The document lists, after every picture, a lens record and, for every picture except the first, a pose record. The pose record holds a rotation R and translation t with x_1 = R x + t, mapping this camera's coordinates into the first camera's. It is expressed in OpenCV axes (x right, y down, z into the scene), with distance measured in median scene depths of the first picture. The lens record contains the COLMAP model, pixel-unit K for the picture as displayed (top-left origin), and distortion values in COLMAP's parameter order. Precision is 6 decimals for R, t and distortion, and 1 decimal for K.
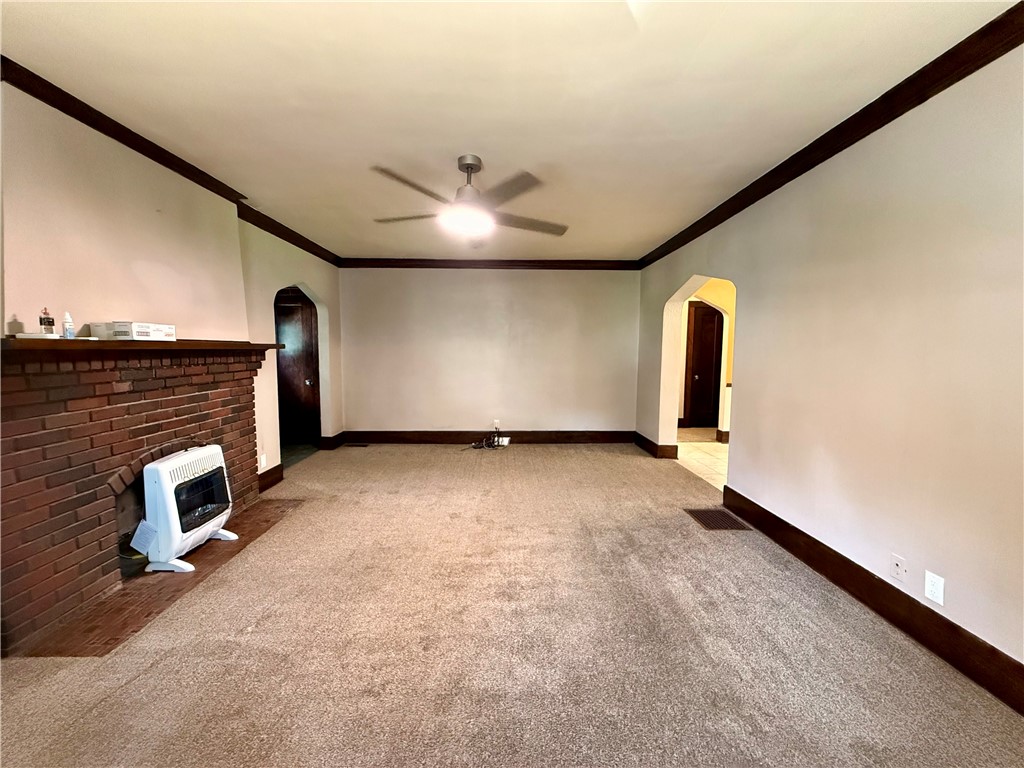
lens RADIAL K [[405.6, 0, 510.0], [0, 405.6, 383.2], [0, 0, 1]] dist [-0.000768, 0.000246]
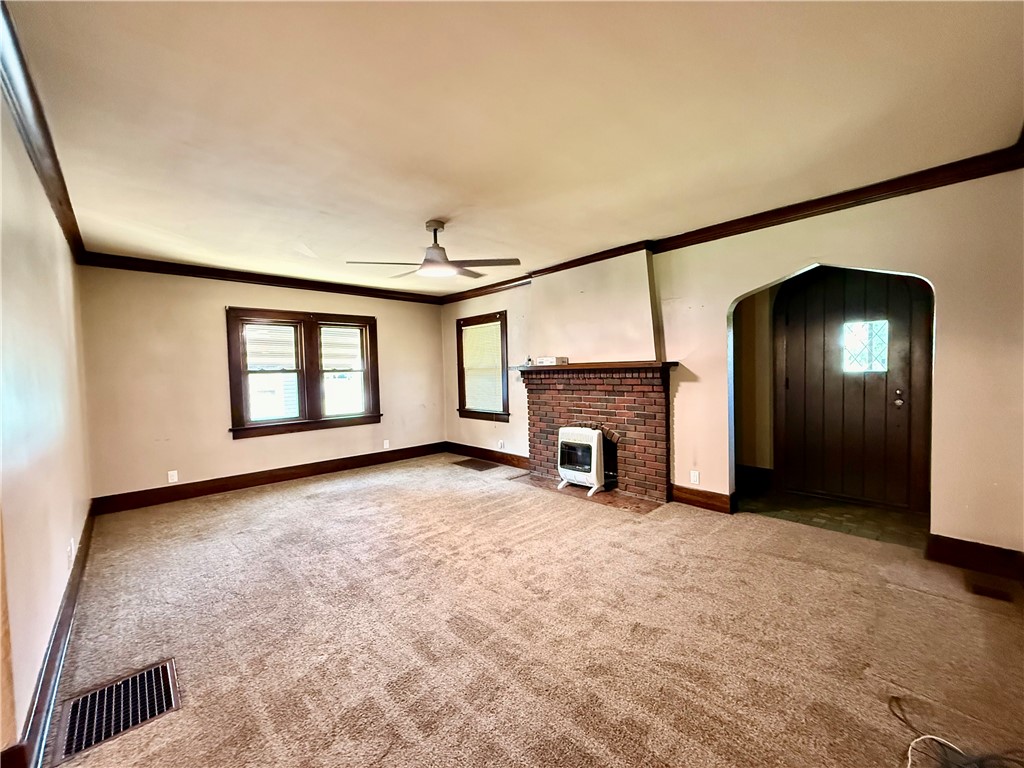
lens RADIAL K [[405.6, 0, 510.0], [0, 405.6, 383.2], [0, 0, 1]] dist [-0.000768, 0.000246]
pose [[-0.738268, 0.041274, -0.673243, 0.544870], [-0.031540, 0.994922, 0.095582, -0.167007], [0.673769, 0.091800, -0.733217, 1.939917]]
